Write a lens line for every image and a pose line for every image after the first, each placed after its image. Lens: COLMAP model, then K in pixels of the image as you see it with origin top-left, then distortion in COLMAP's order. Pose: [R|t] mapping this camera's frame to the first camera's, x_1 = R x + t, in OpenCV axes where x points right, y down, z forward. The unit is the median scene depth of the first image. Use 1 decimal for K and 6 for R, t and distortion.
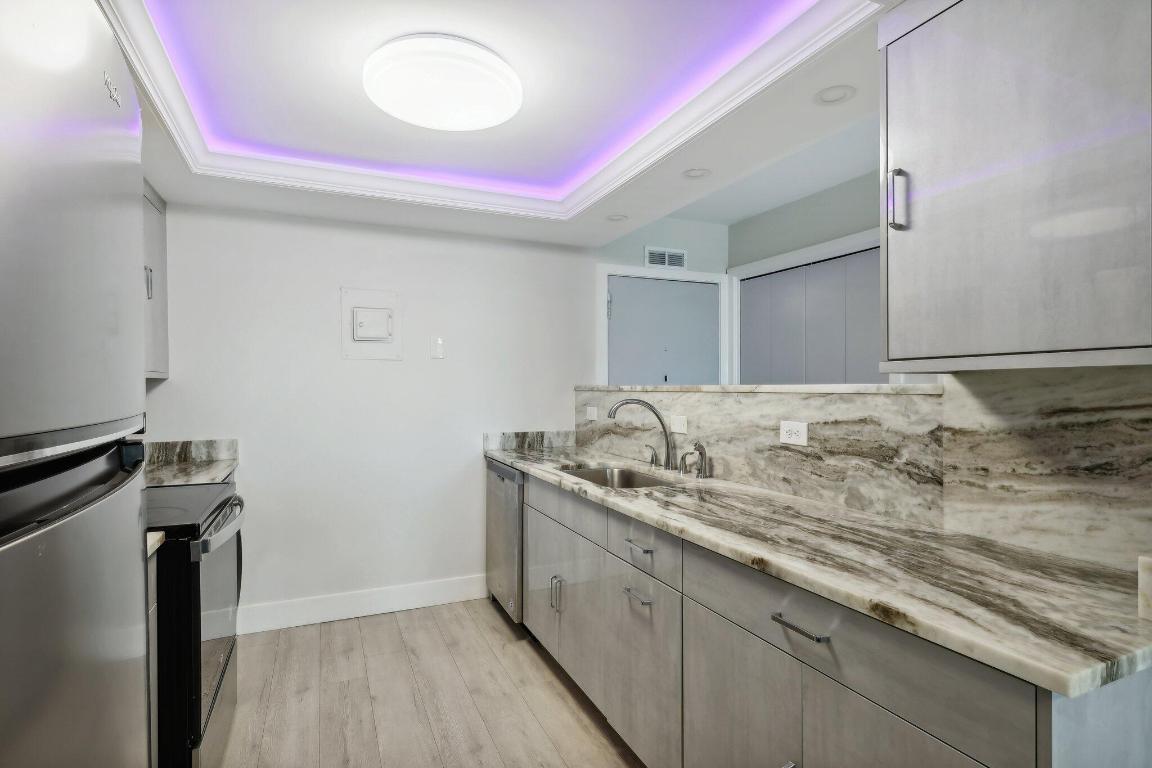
lens RADIAL K [[568.1, 0, 576.0], [0, 568.1, 388.4], [0, 0, 1]] dist [-0.000413, 0.000223]
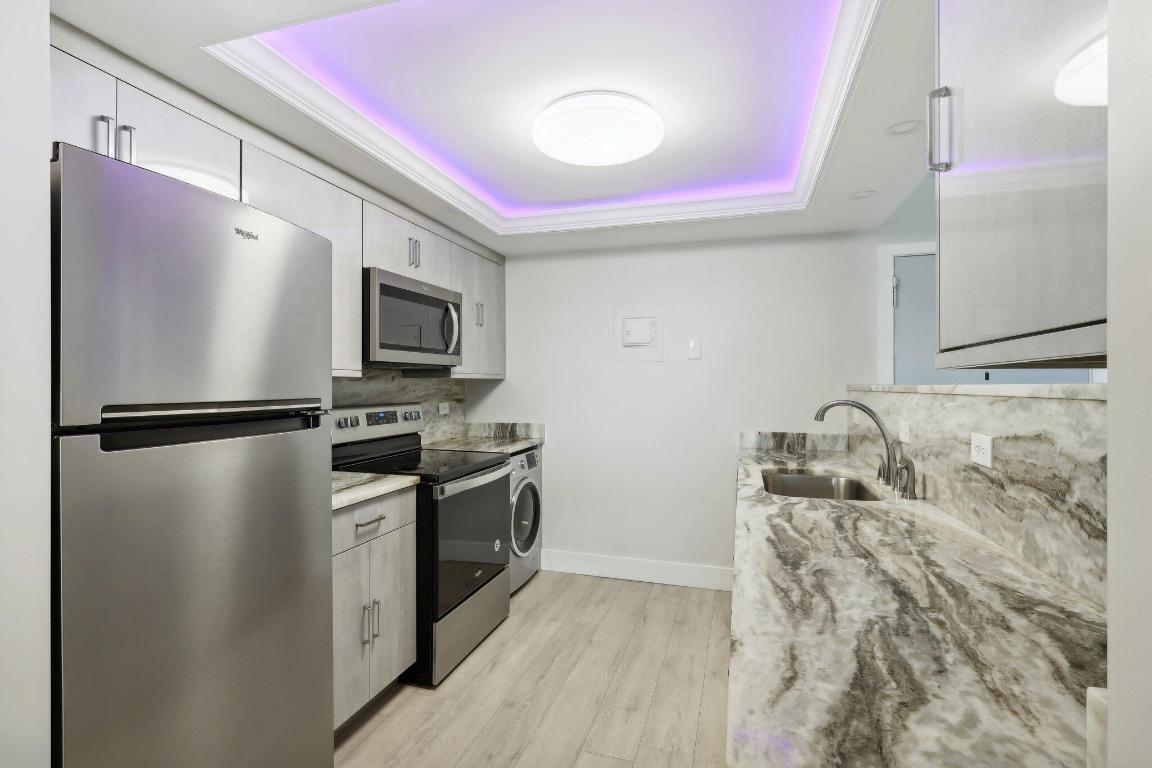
lens RADIAL K [[544.8, 0, 576.8], [0, 544.8, 380.9], [0, 0, 1]] dist [-0.003480, -0.000191]
pose [[0.753274, -0.000547, -0.657707, 0.515639], [-0.006715, 0.999941, -0.008523, -0.001917], [0.657673, 0.010836, 0.753226, 0.131948]]
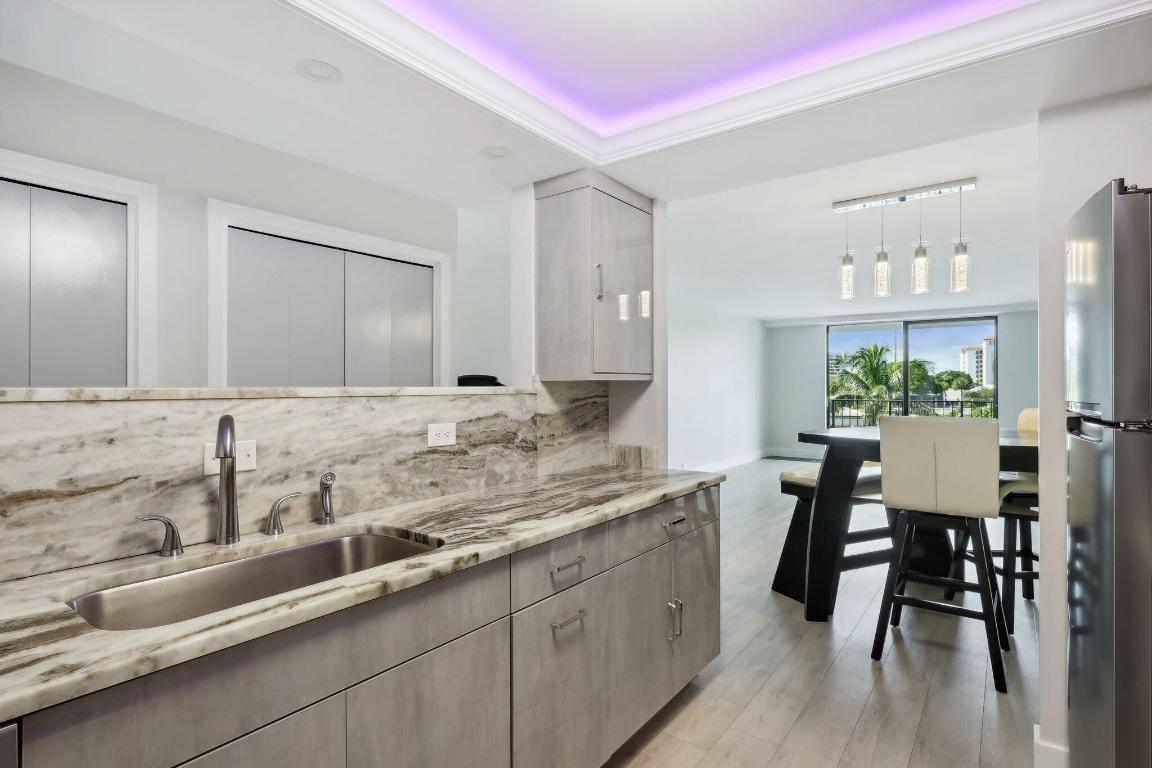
lens RADIAL K [[568.1, 0, 576.0], [0, 568.1, 388.4], [0, 0, 1]] dist [-0.000413, 0.000223]
pose [[-0.479136, 0.003399, 0.877734, -0.713157], [0.007278, 0.999974, 0.000100, -0.003016], [-0.877710, 0.006436, -0.479148, 1.455906]]
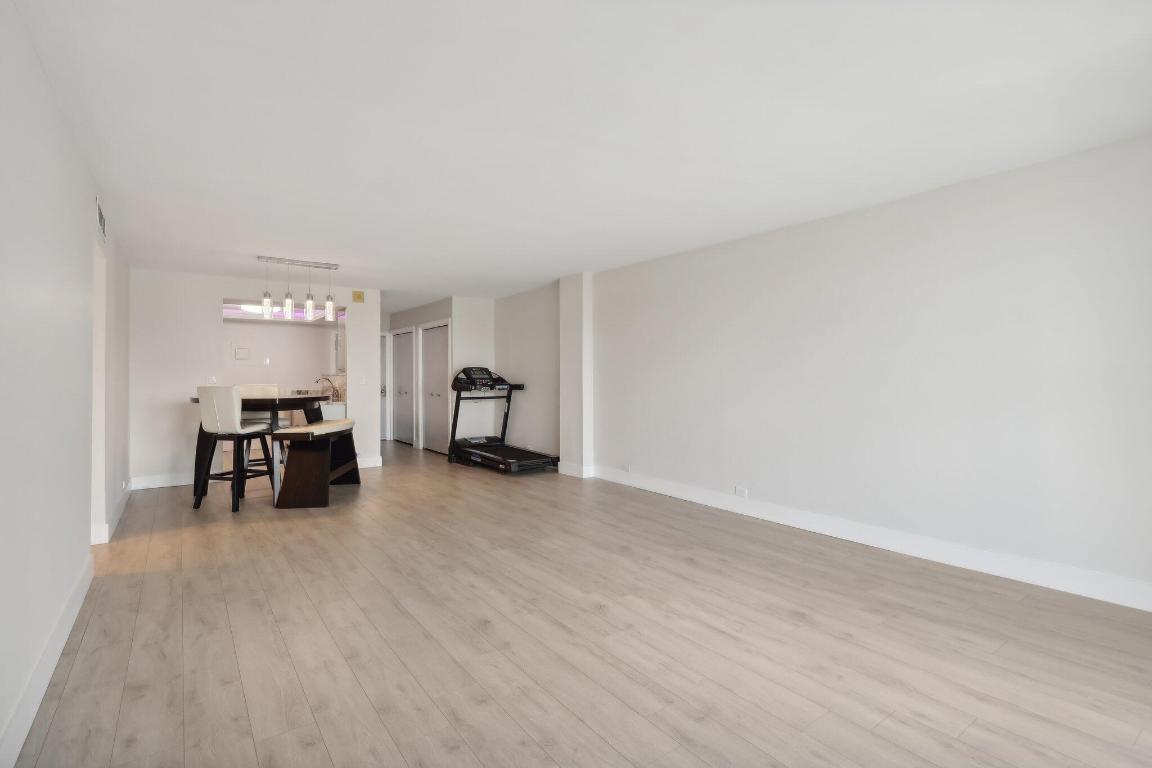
lens RADIAL K [[544.8, 0, 576.8], [0, 544.8, 380.9], [0, 0, 1]] dist [-0.003480, -0.000191]
pose [[0.978968, -0.000826, 0.204011, 1.447295], [-0.000323, 0.999984, 0.005601, 0.028827], [-0.204013, -0.005550, 0.978953, -4.006163]]
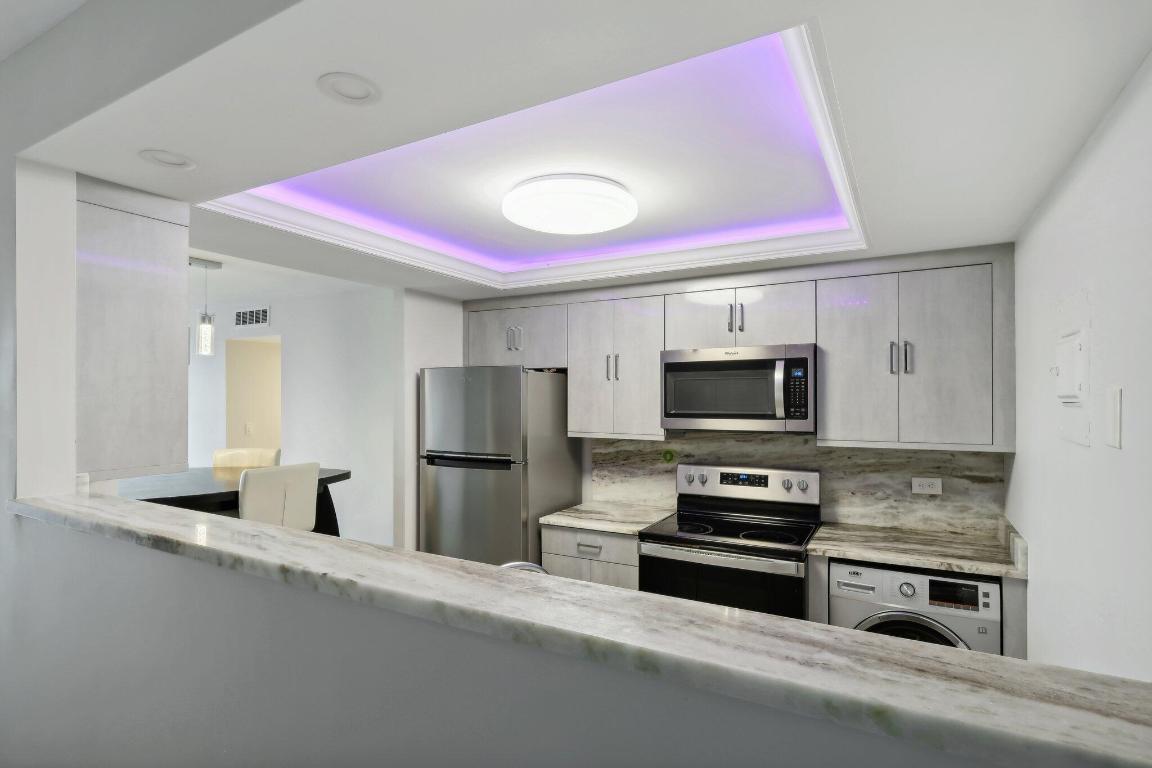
lens RADIAL K [[568.1, 0, 576.0], [0, 568.1, 388.4], [0, 0, 1]] dist [-0.000413, 0.000223]
pose [[-0.804109, -0.009285, -0.594409, 0.470321], [-0.001728, 0.999910, -0.013281, -0.157292], [0.594479, -0.009653, -0.804053, 2.056816]]
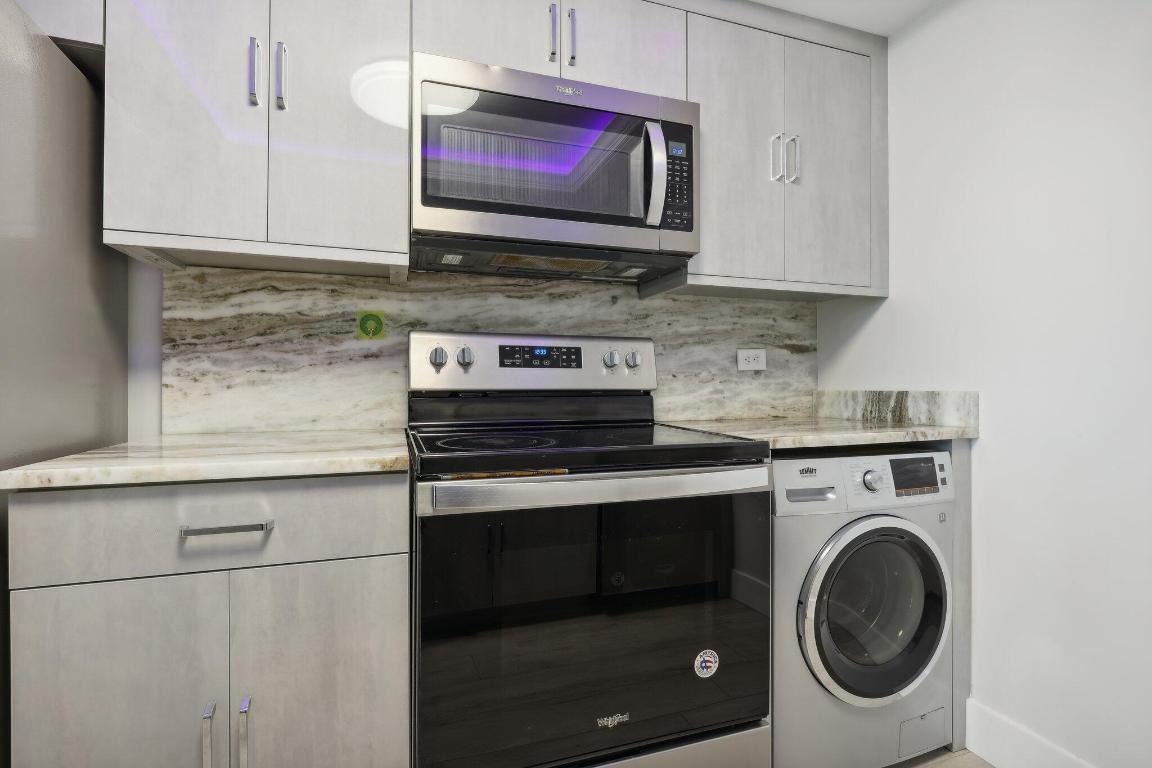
lens RADIAL K [[544.8, 0, 576.8], [0, 544.8, 380.9], [0, 0, 1]] dist [-0.003480, -0.000191]
pose [[-0.094526, -0.001862, -0.995521, -0.065906], [-0.010008, 0.999949, -0.000920, 0.138204], [0.995472, 0.009877, -0.094540, 1.112011]]
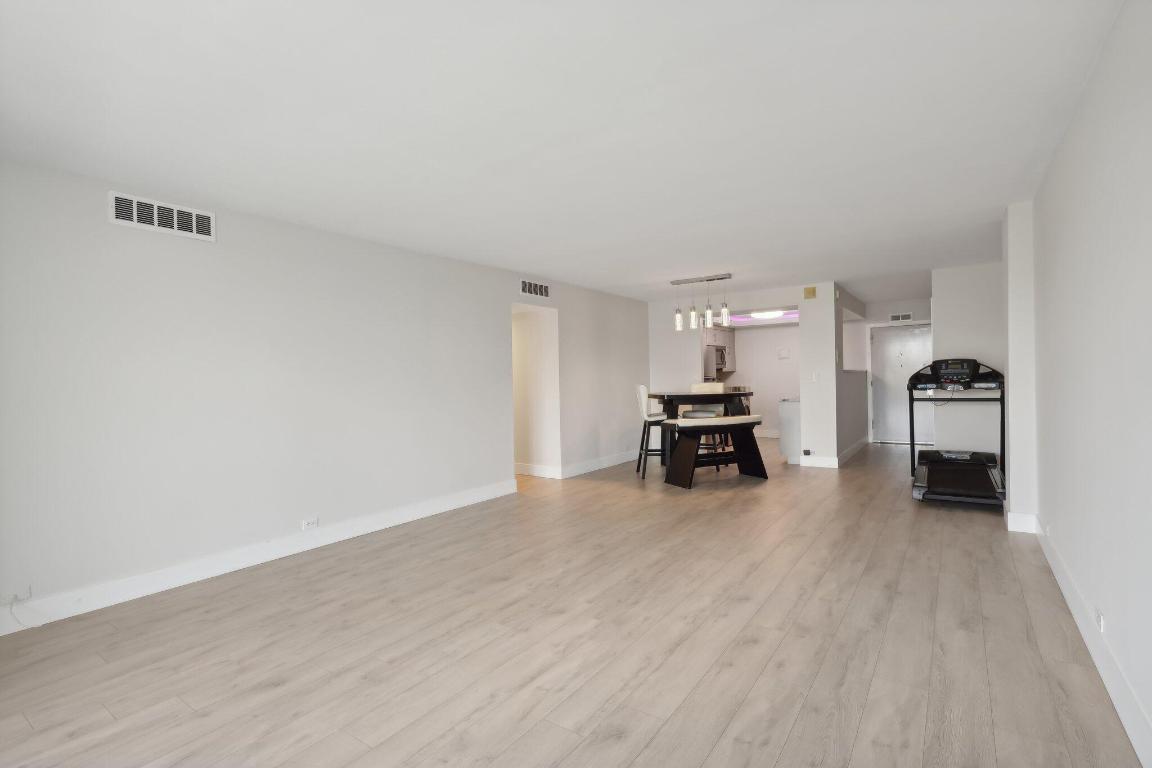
lens RADIAL K [[544.8, 0, 576.8], [0, 544.8, 380.9], [0, 0, 1]] dist [-0.003480, -0.000191]
pose [[0.503648, -0.004699, -0.863896, 3.359909], [0.018376, 0.999817, 0.005275, 0.017289], [0.863714, -0.018532, 0.503642, -3.153931]]
